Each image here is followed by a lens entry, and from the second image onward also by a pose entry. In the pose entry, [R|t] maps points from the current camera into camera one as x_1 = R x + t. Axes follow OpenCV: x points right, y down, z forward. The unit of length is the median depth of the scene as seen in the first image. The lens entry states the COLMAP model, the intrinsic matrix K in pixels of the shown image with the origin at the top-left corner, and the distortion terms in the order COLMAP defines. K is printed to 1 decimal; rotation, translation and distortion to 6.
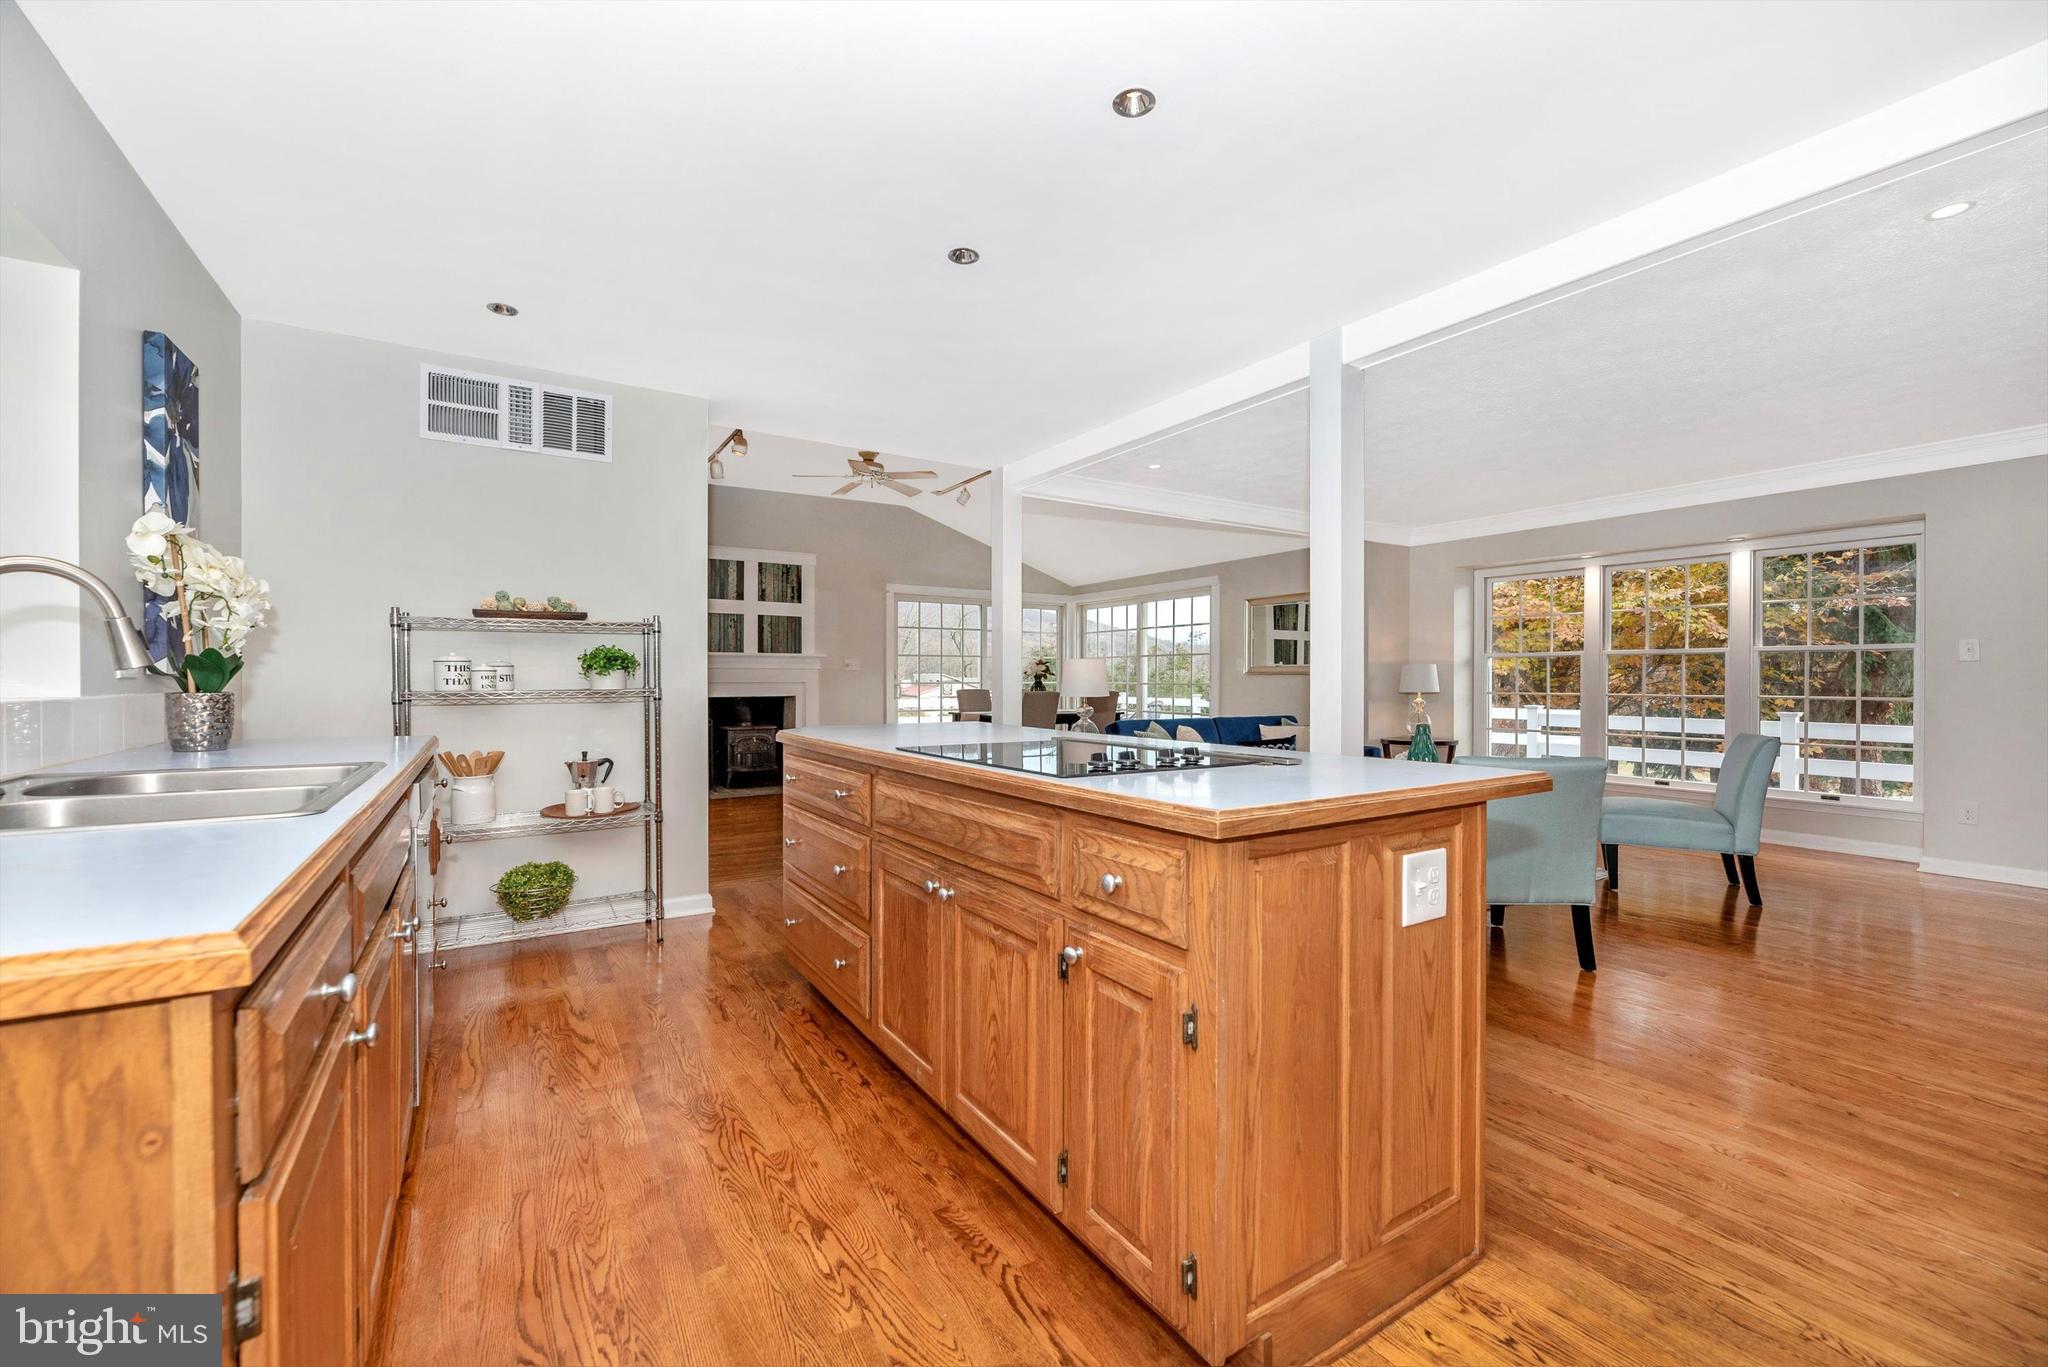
lens RADIAL K [[863.8, 0, 1024.0], [0, 863.8, 683.5], [0, 0, 1]] dist [0.000178, 0.000004]
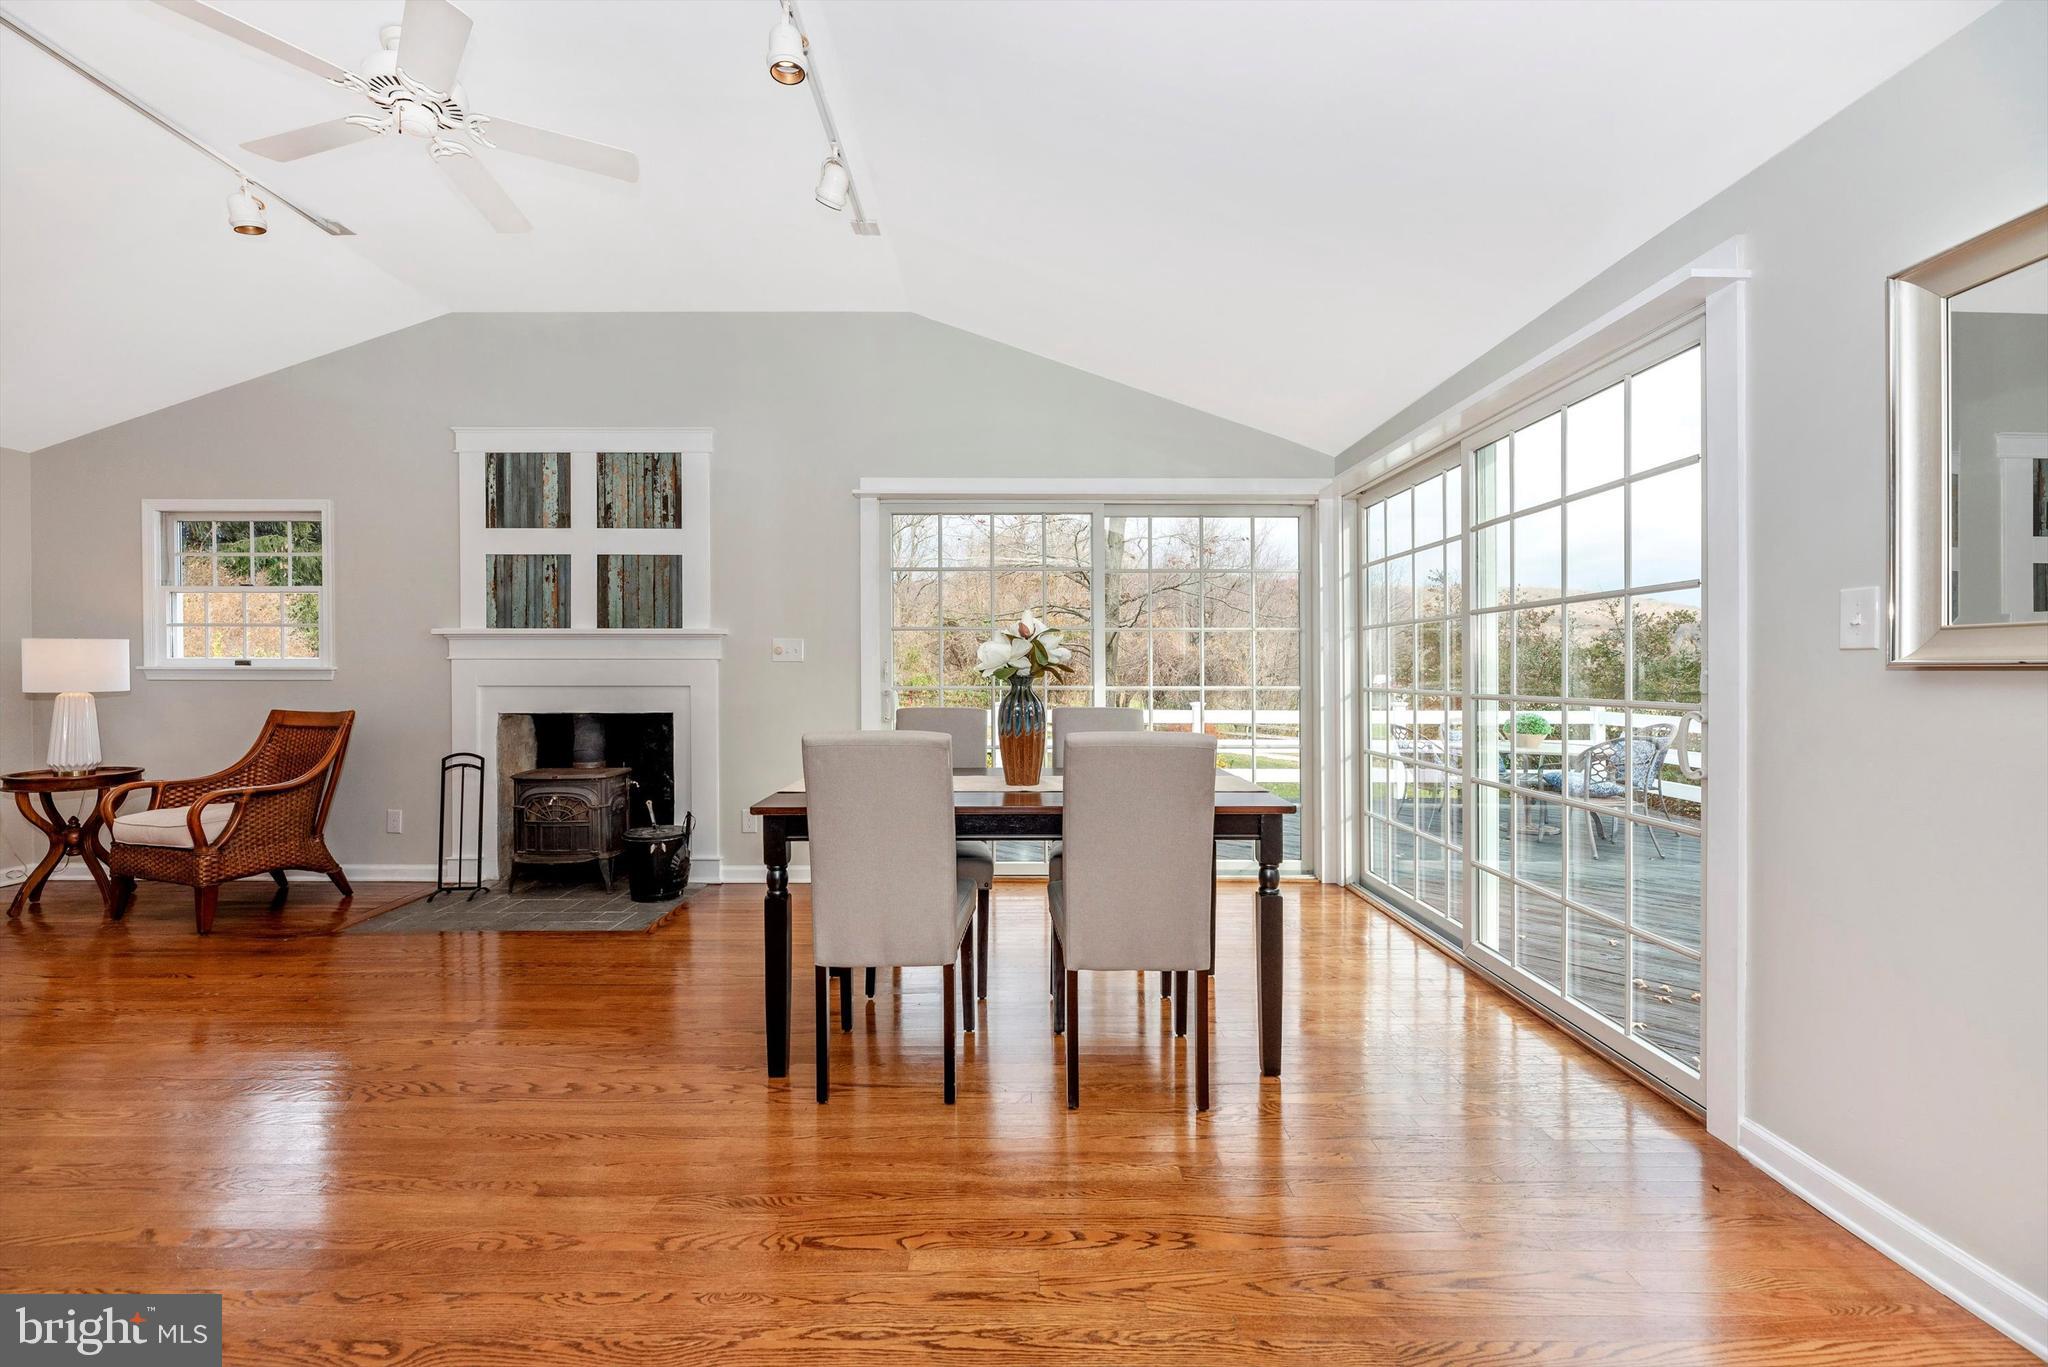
lens RADIAL K [[863.8, 0, 1024.0], [0, 863.8, 683.5], [0, 0, 1]] dist [0.000178, 0.000004]
pose [[0.855149, 0.002848, -0.518374, 0.177861], [0.000687, 0.999978, 0.006627, -0.005483], [0.518381, -0.006023, 0.855128, 0.681575]]
